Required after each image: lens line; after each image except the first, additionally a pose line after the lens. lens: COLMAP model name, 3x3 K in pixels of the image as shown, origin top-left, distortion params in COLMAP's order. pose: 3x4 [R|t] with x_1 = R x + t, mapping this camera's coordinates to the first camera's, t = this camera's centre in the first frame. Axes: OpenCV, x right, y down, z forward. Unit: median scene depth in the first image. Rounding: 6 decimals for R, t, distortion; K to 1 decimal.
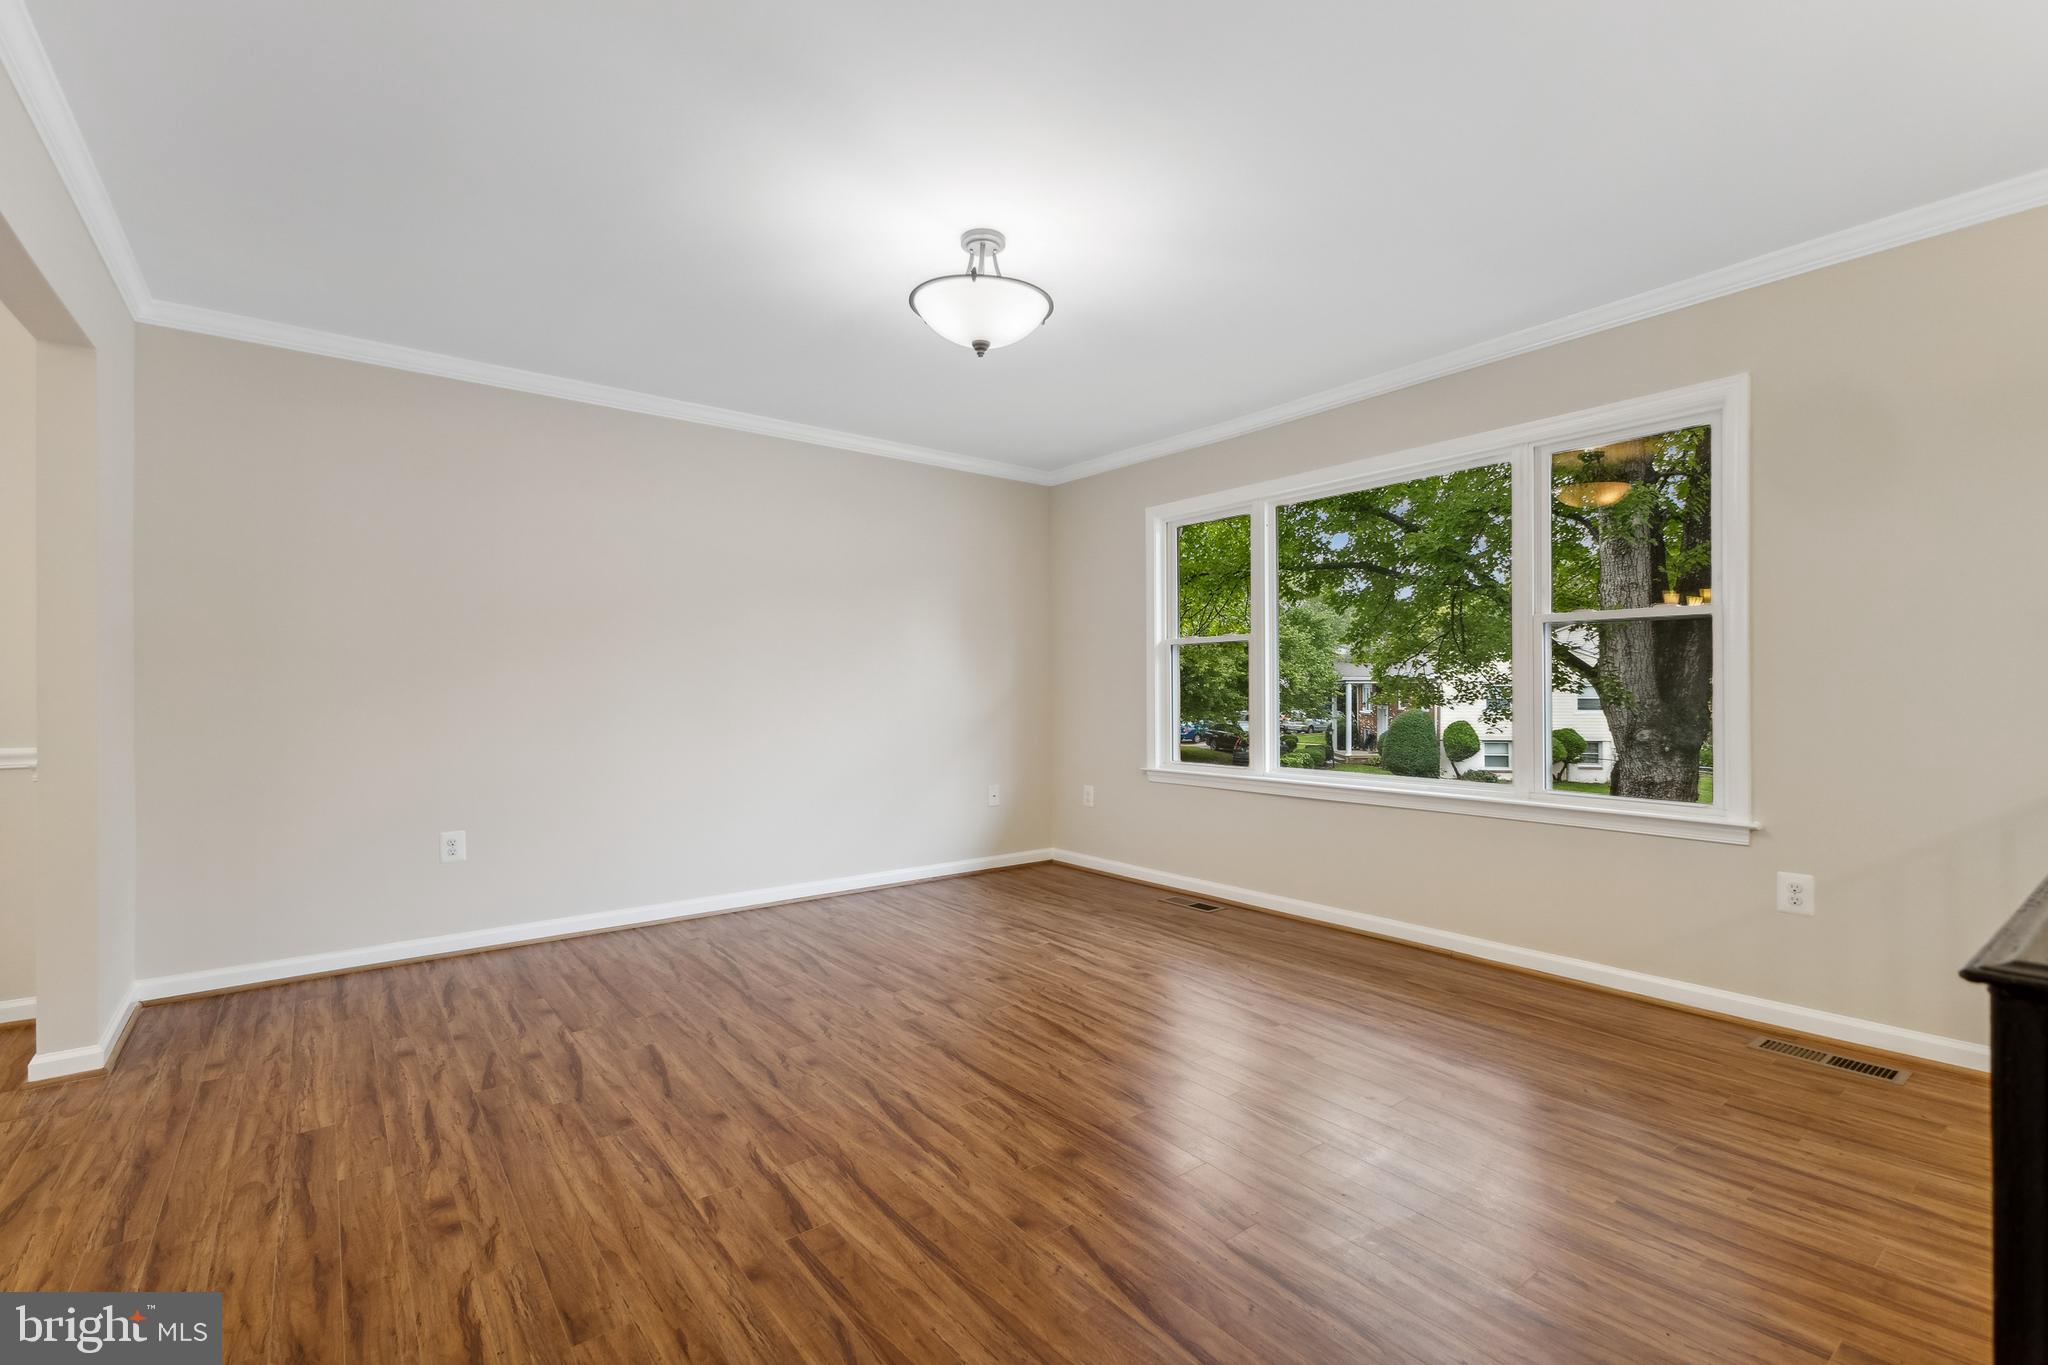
lens RADIAL K [[896.3, 0, 1026.4], [0, 896.3, 684.5], [0, 0, 1]] dist [0.011852, -0.000923]
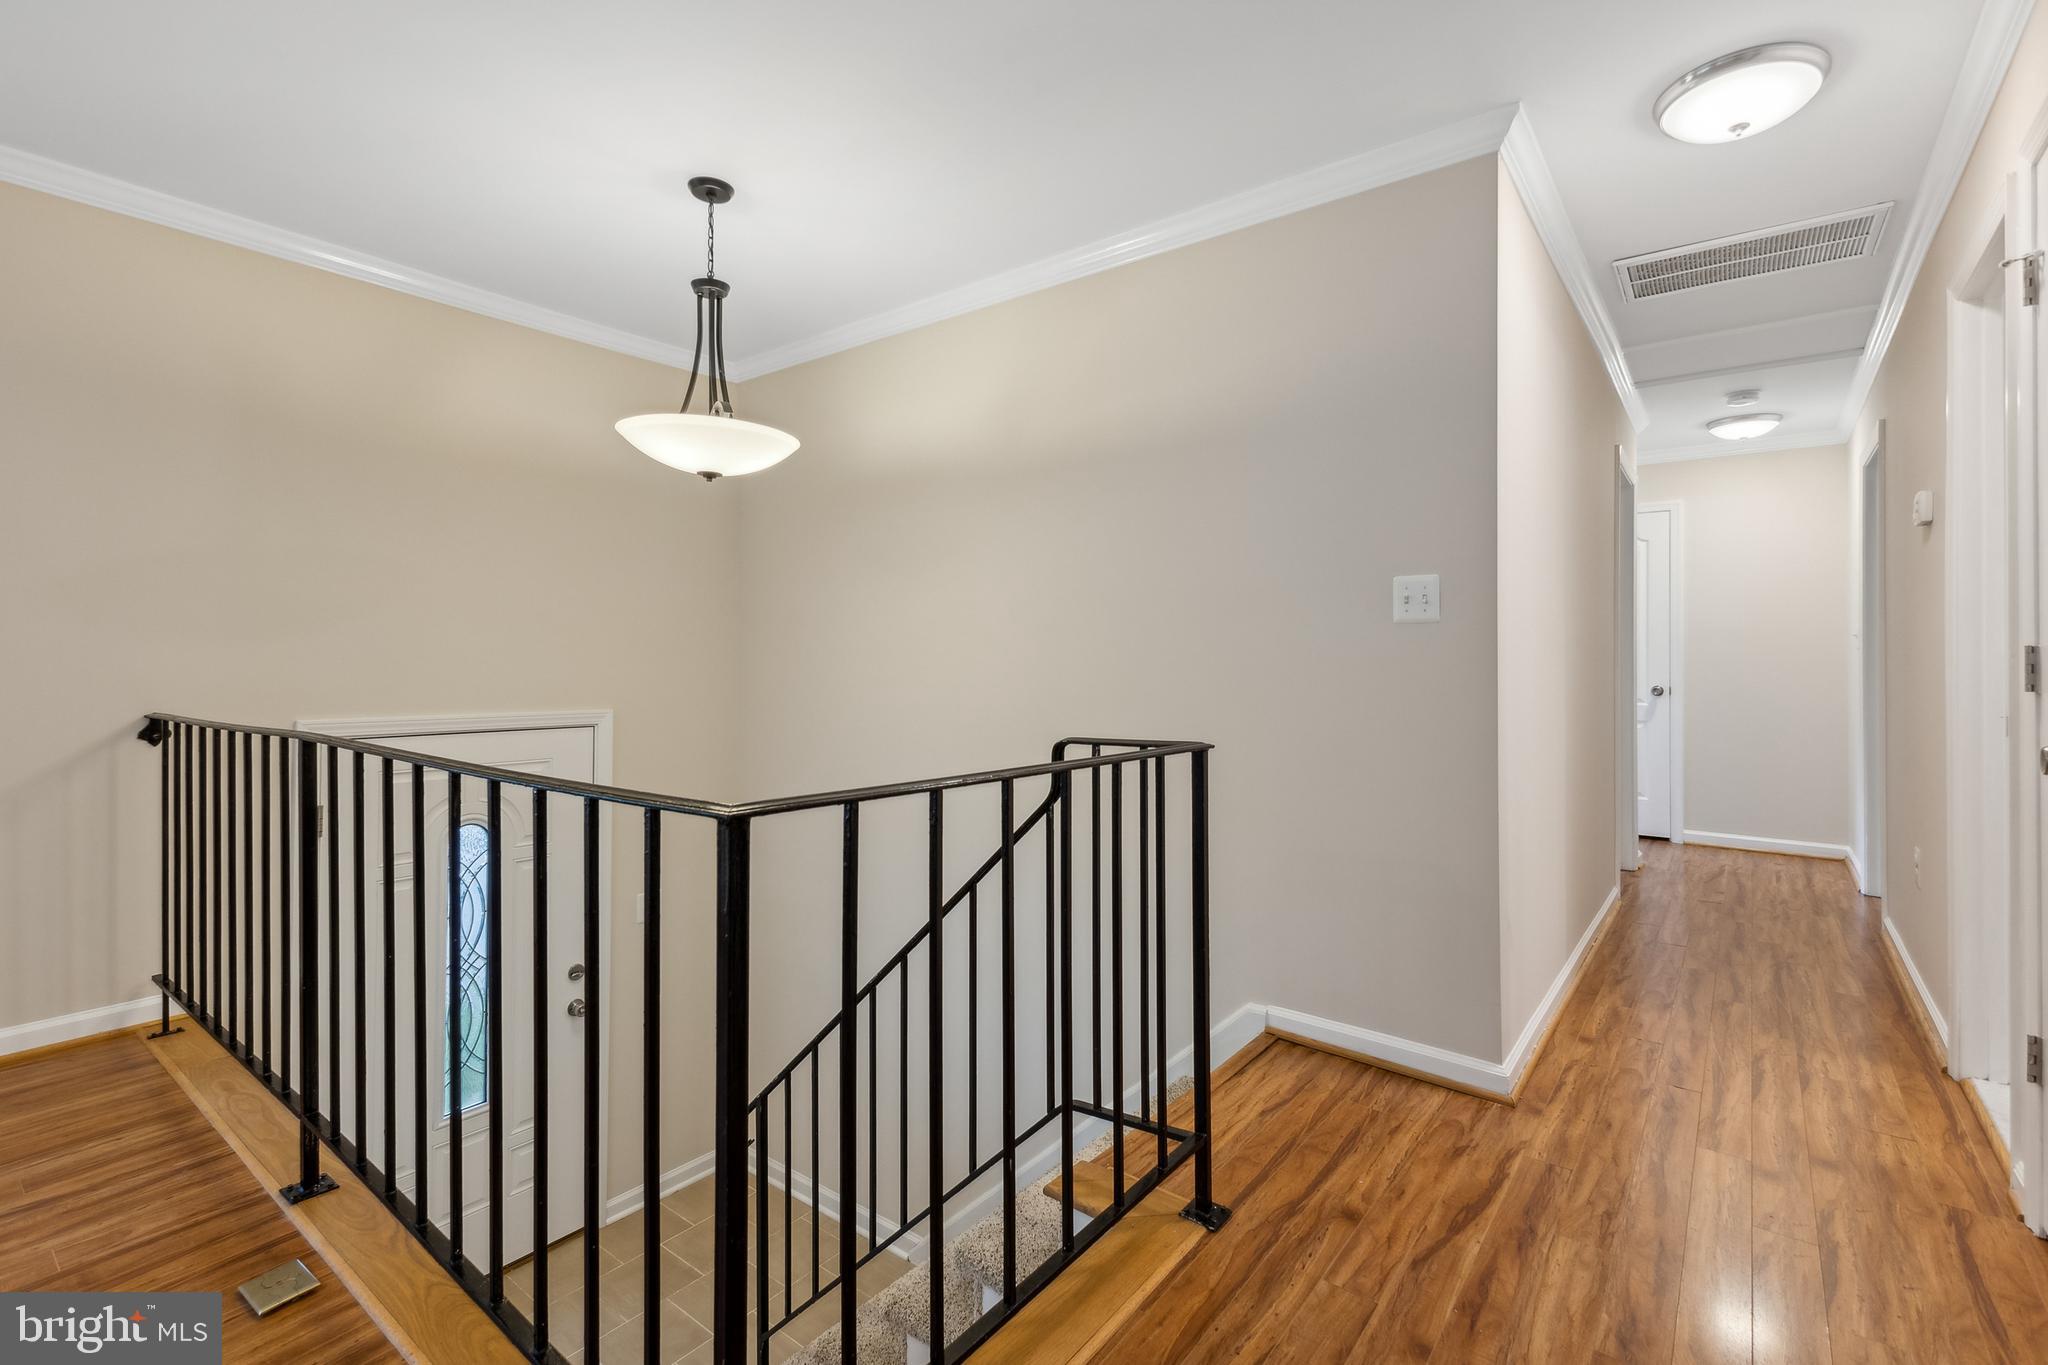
lens RADIAL K [[949.3, 0, 996.4], [0, 949.3, 655.5], [0, 0, 1]] dist [0.013137, -0.000411]
pose [[-0.236756, 0.012061, 0.971494, -0.196647], [-0.005255, 0.999892, -0.013694, 0.007256], [-0.971555, -0.008348, -0.236667, 0.209631]]
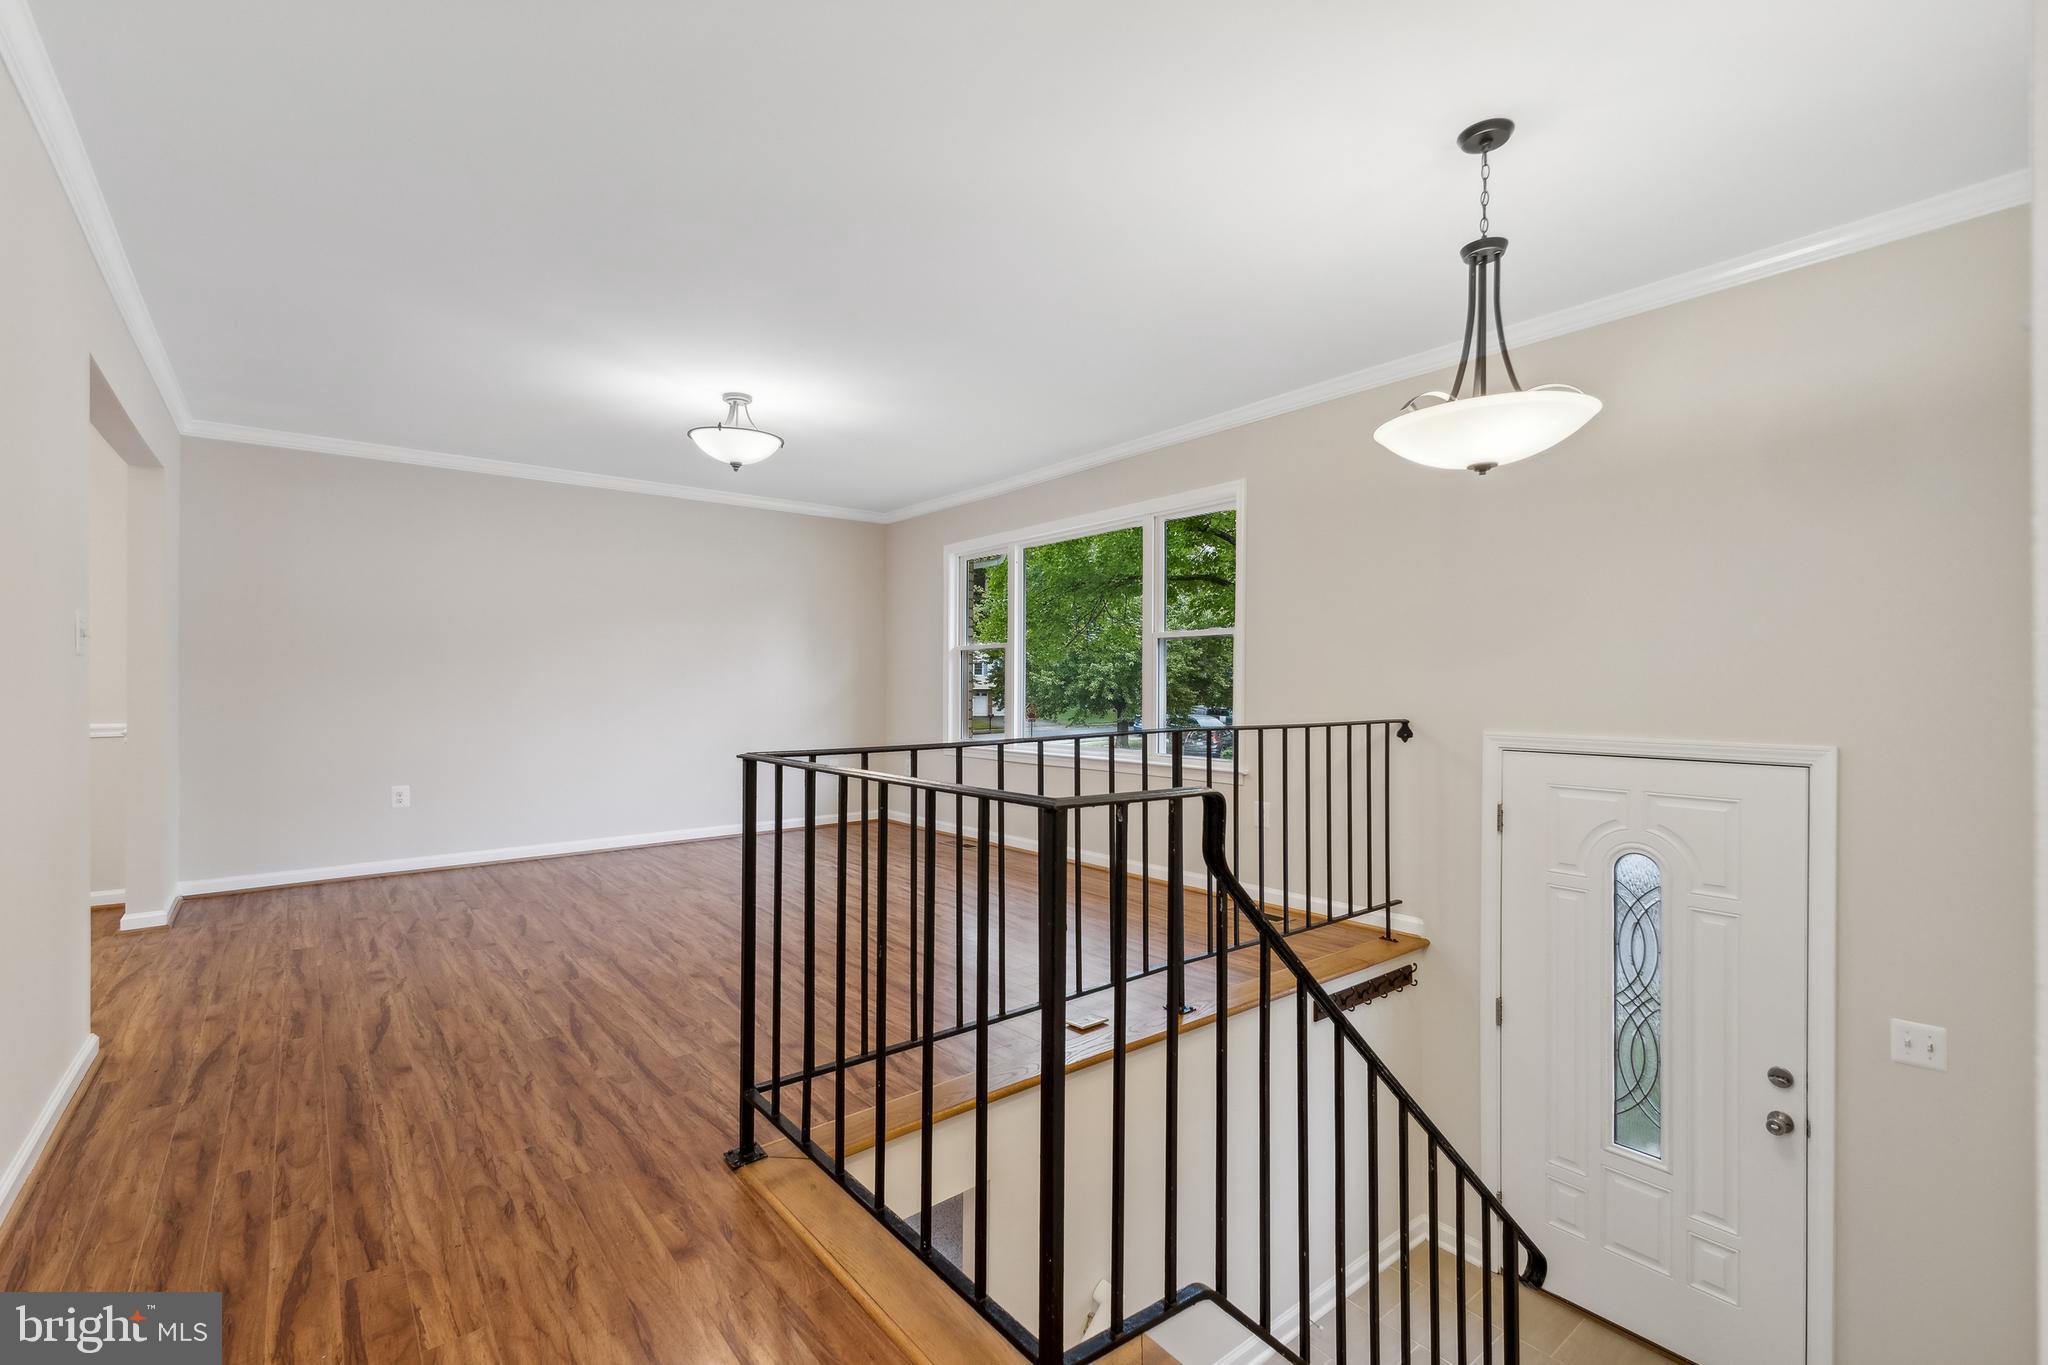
lens RADIAL K [[893.1, 0, 1015.4], [0, 893.1, 671.5], [0, 0, 1]] dist [0.014168, 0.000814]
pose [[0.999973, -0.000471, 0.007317, 0.459667], [0.000537, 0.999959, -0.009078, -0.003067], [-0.007313, 0.009082, 0.999932, -0.605163]]
